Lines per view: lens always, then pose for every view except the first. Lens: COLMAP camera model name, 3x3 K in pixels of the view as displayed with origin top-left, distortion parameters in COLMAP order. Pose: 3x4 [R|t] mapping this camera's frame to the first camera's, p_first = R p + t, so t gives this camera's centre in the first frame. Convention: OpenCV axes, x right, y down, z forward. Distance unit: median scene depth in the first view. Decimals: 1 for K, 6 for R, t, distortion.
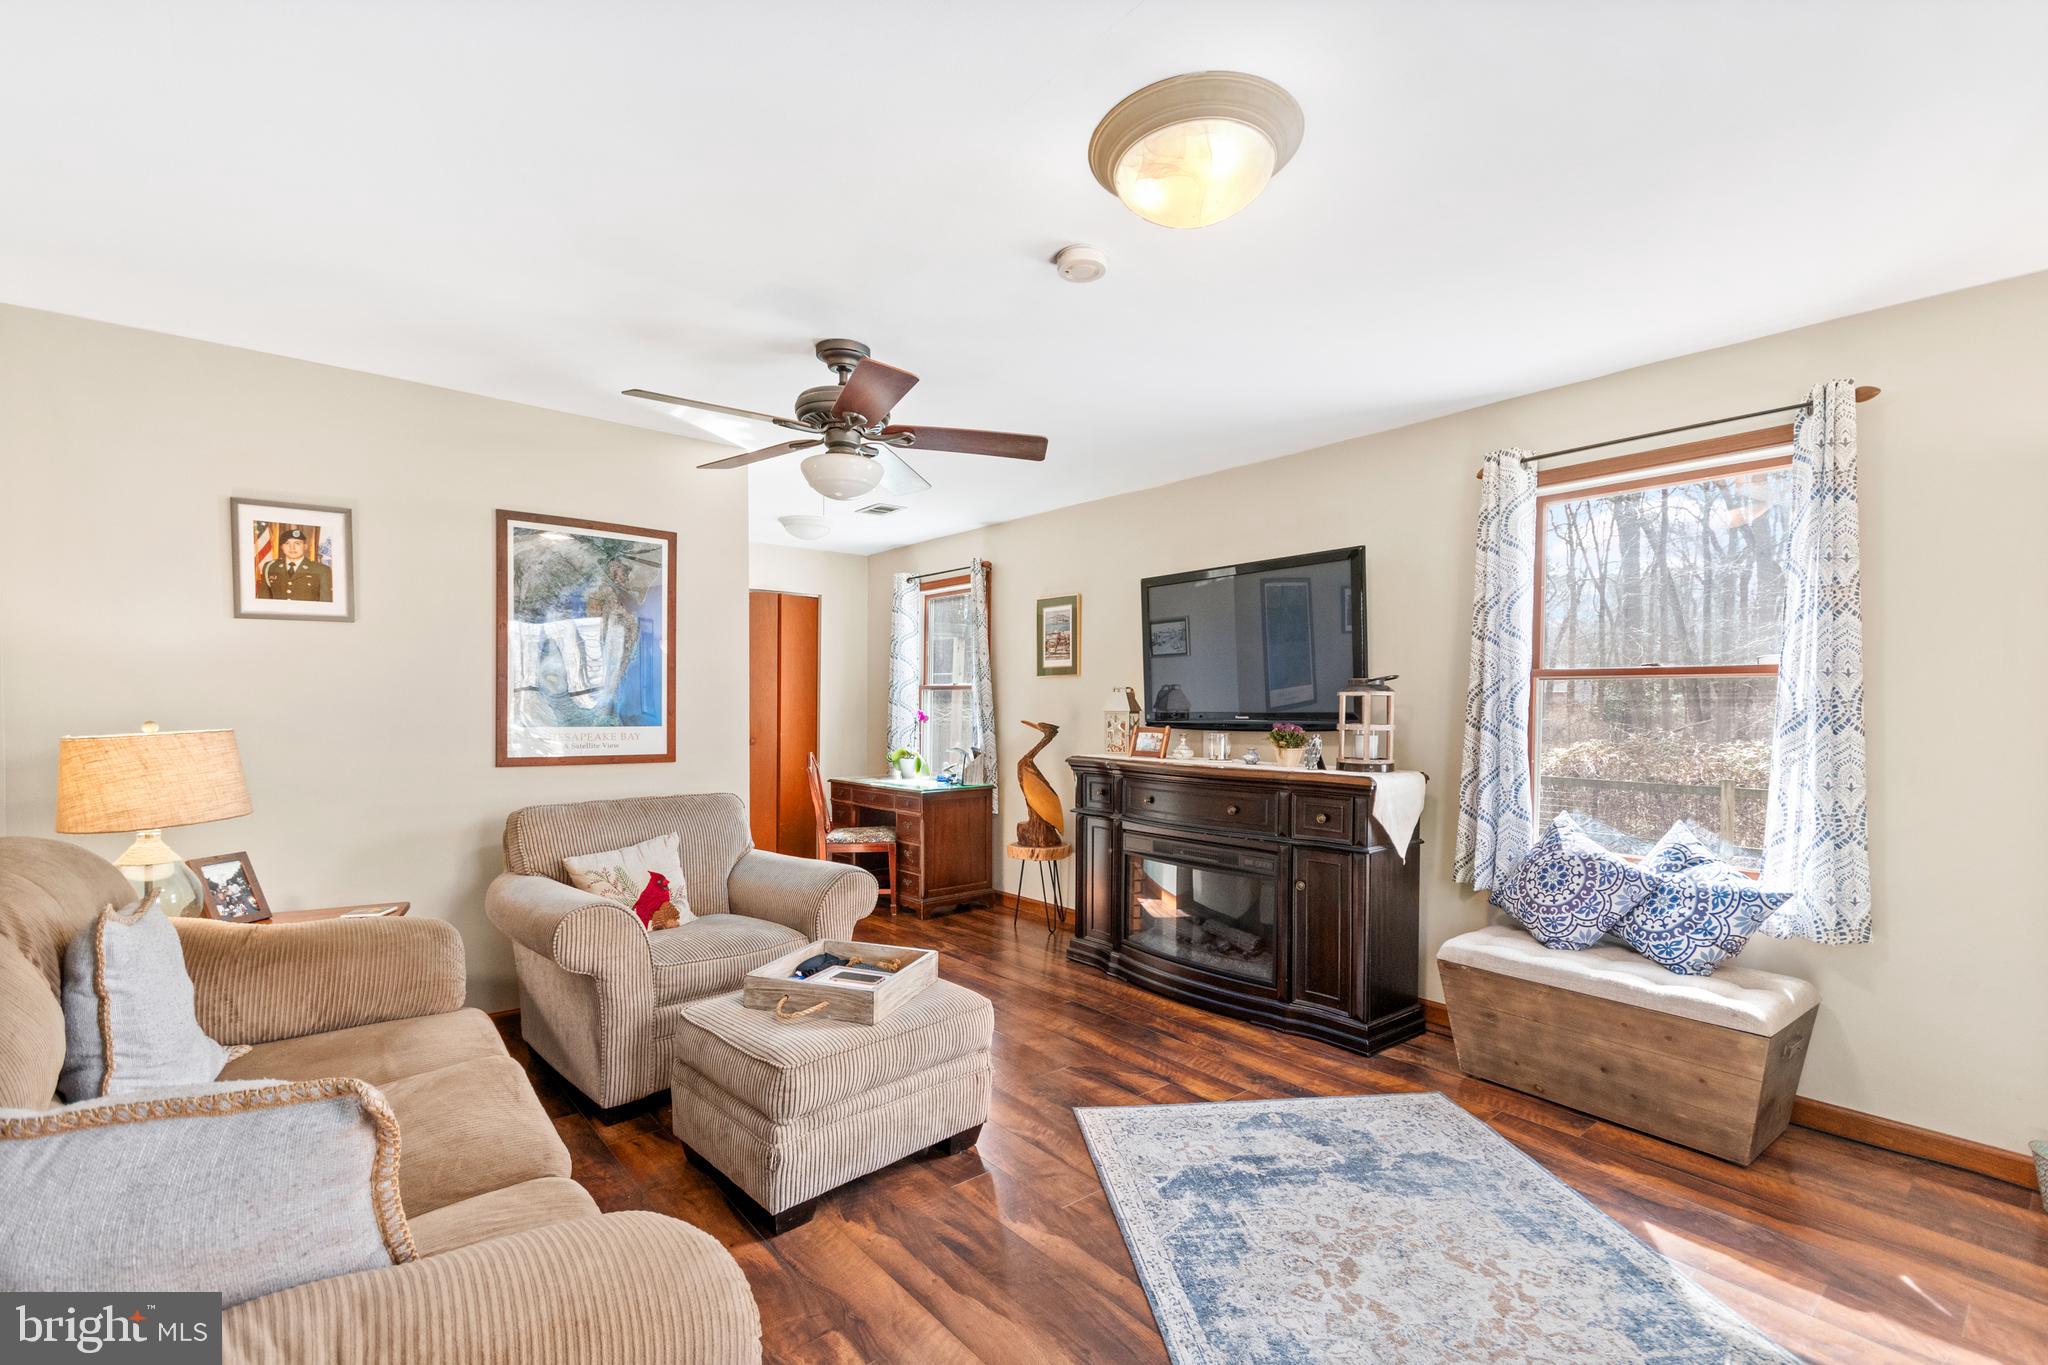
lens RADIAL K [[903.8, 0, 1023.6], [0, 903.8, 690.5], [0, 0, 1]] dist [0.002442, 0.001159]
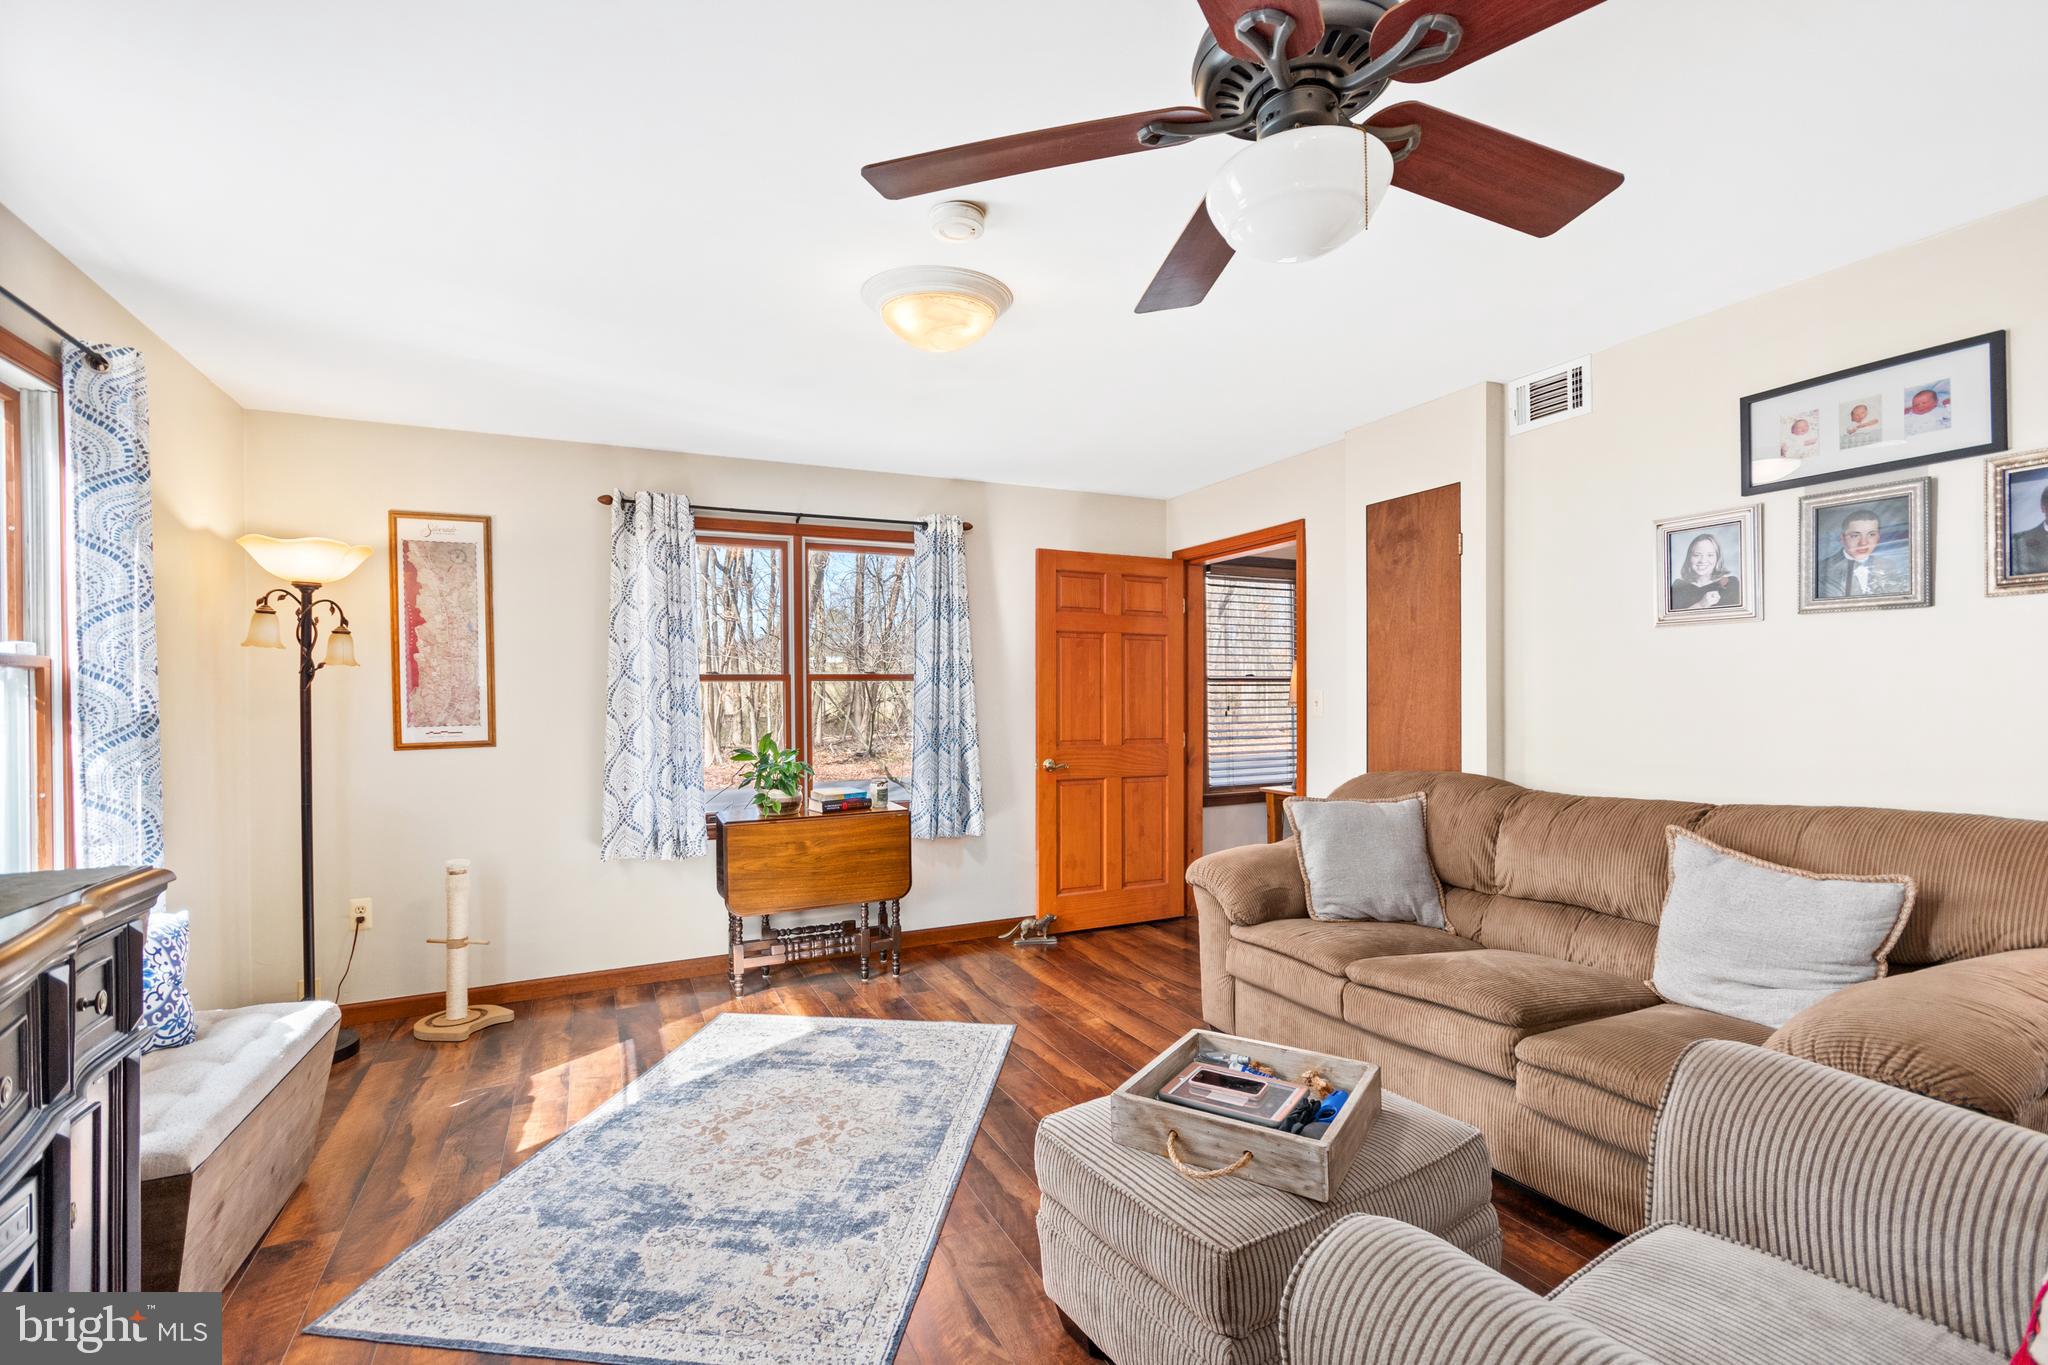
lens RADIAL K [[903.8, 0, 1037.8], [0, 903.8, 693.0], [0, 0, 1]] dist [0.002442, 0.001159]
pose [[-0.973684, 0.009737, 0.227696, -0.167402], [0.005804, 0.999822, -0.017935, 0.020422], [-0.227830, -0.016141, -0.973567, 1.434799]]
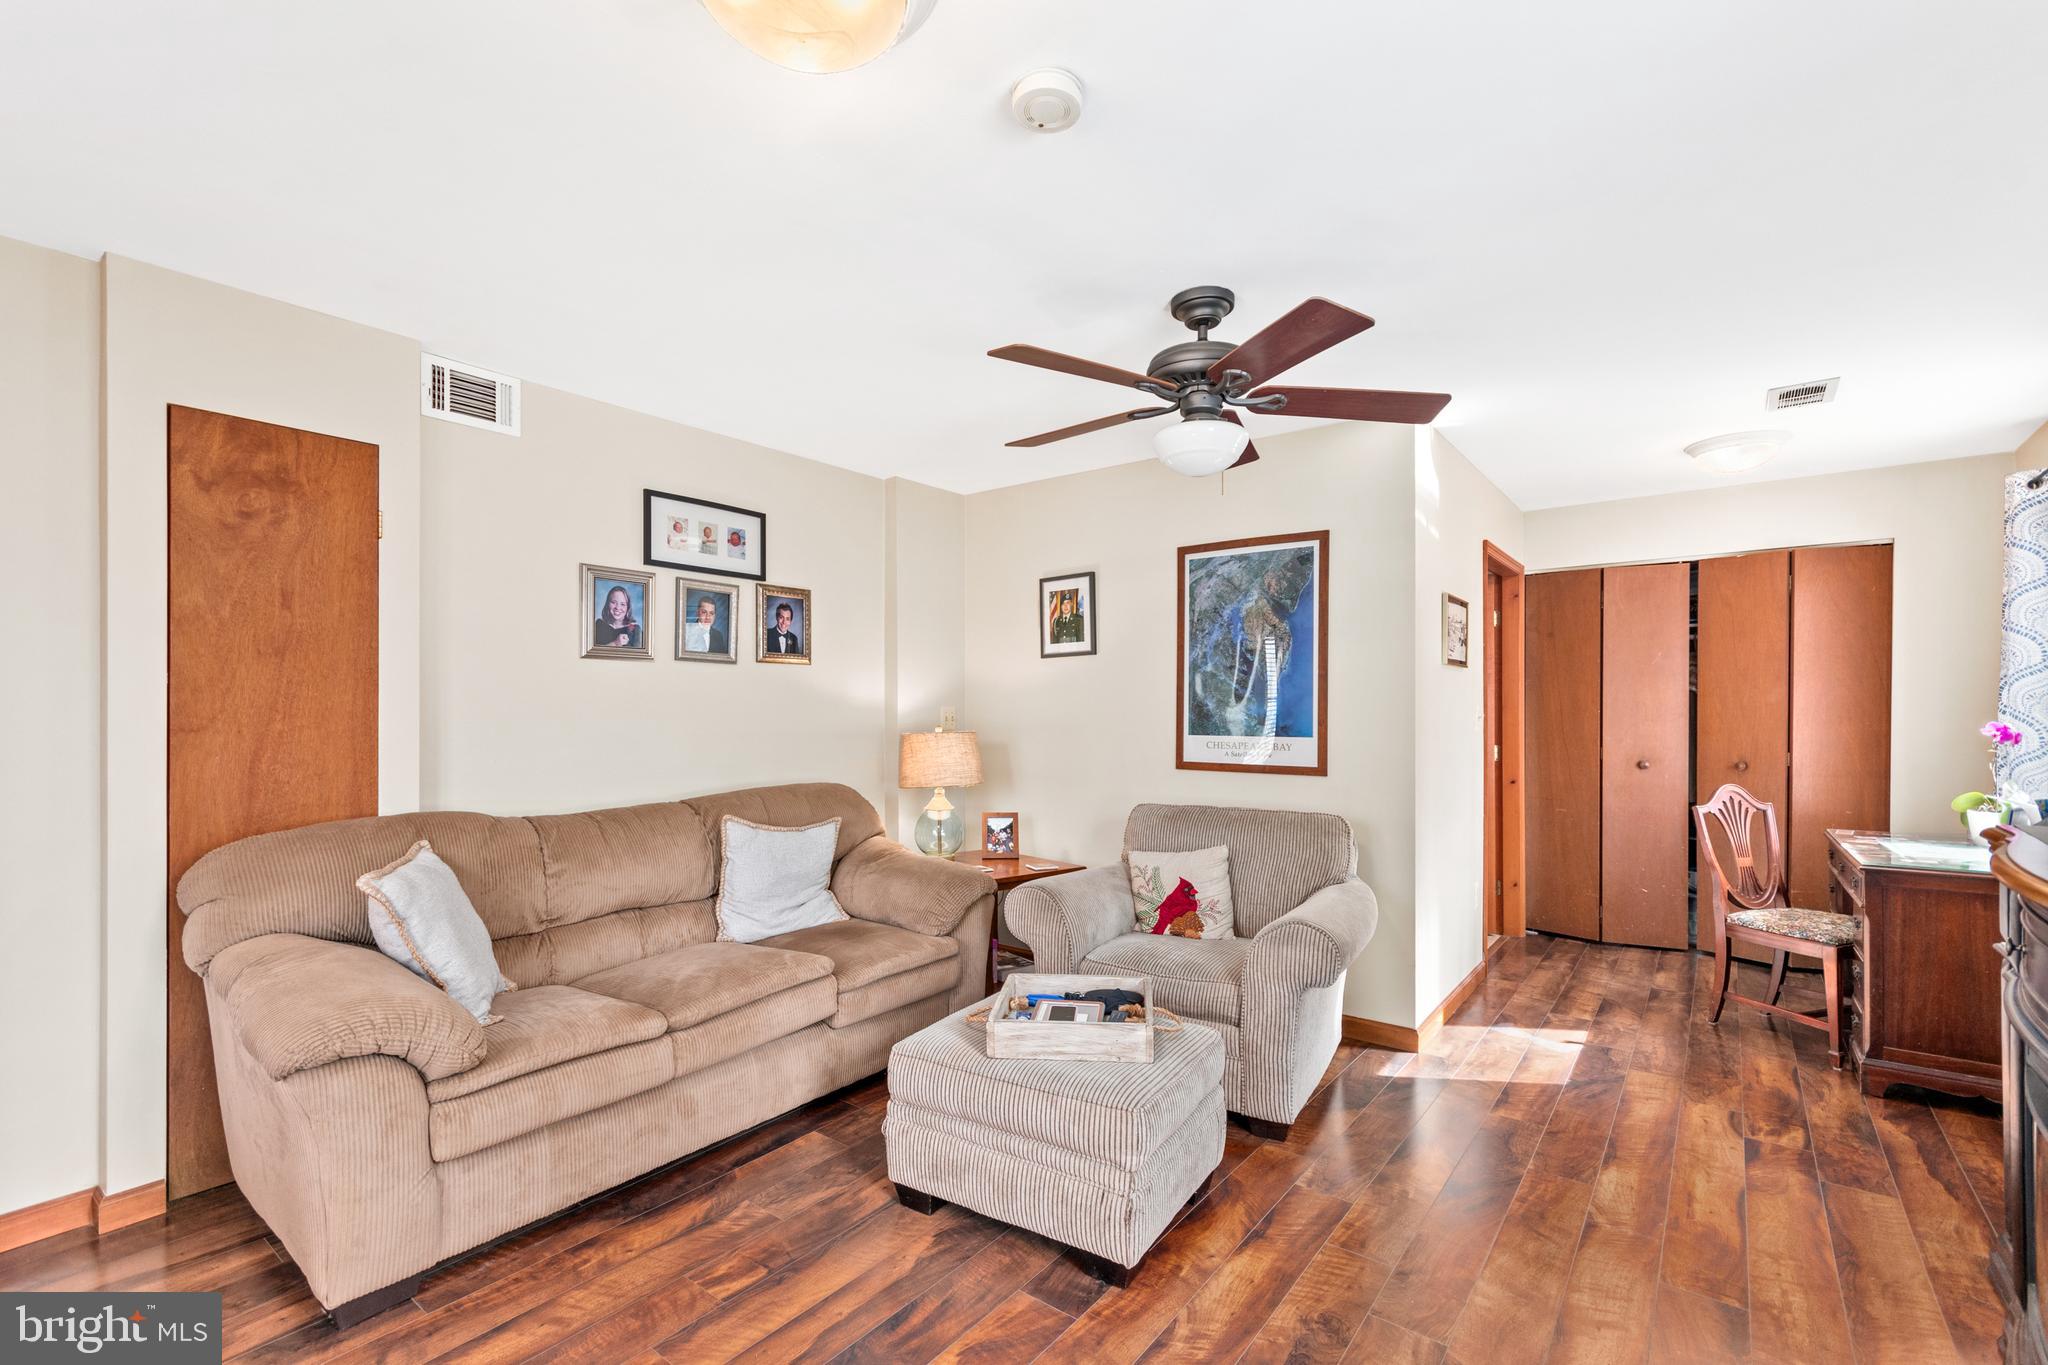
lens RADIAL K [[903.8, 0, 1032.6], [0, 903.8, 694.7], [0, 0, 1]] dist [0.002442, 0.001159]
pose [[0.216301, -0.026676, -0.975962, 0.578639], [0.016557, 0.999583, -0.023652, 0.015569], [0.976186, -0.011043, 0.216652, 0.644635]]
